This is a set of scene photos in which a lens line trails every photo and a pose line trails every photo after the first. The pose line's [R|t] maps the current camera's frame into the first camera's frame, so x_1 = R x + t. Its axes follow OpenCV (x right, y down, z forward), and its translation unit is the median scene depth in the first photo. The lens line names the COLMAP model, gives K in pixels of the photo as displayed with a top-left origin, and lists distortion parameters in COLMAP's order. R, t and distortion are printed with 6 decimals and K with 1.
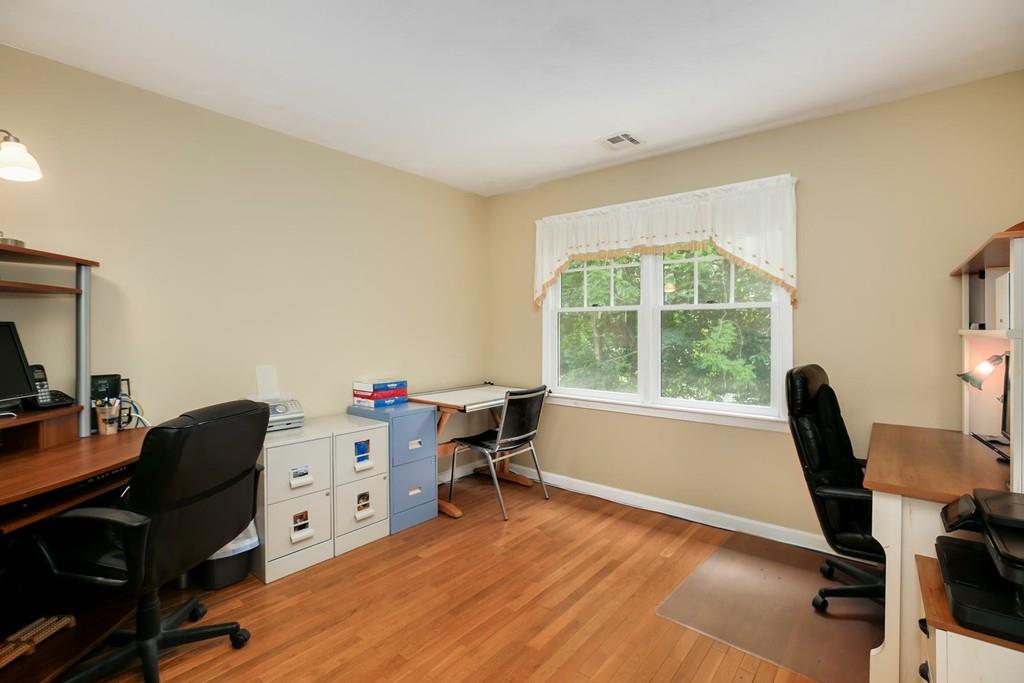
lens RADIAL K [[466.1, 0, 508.9], [0, 466.1, 336.1], [0, 0, 1]] dist [-0.036546, 0.012246]
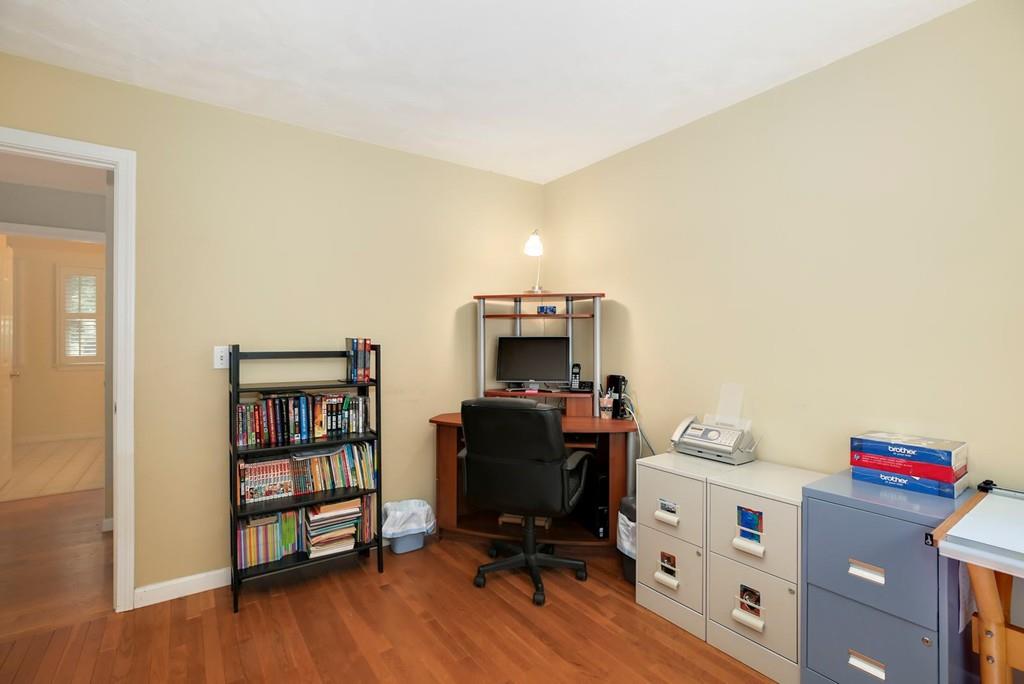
lens RADIAL K [[466.1, 0, 508.9], [0, 466.1, 336.6], [0, 0, 1]] dist [-0.036546, 0.012246]
pose [[-0.265218, -0.007115, -0.964162, 0.462173], [-0.010264, 0.999937, -0.004556, -0.016810], [0.964134, 0.008687, -0.265274, 0.934672]]
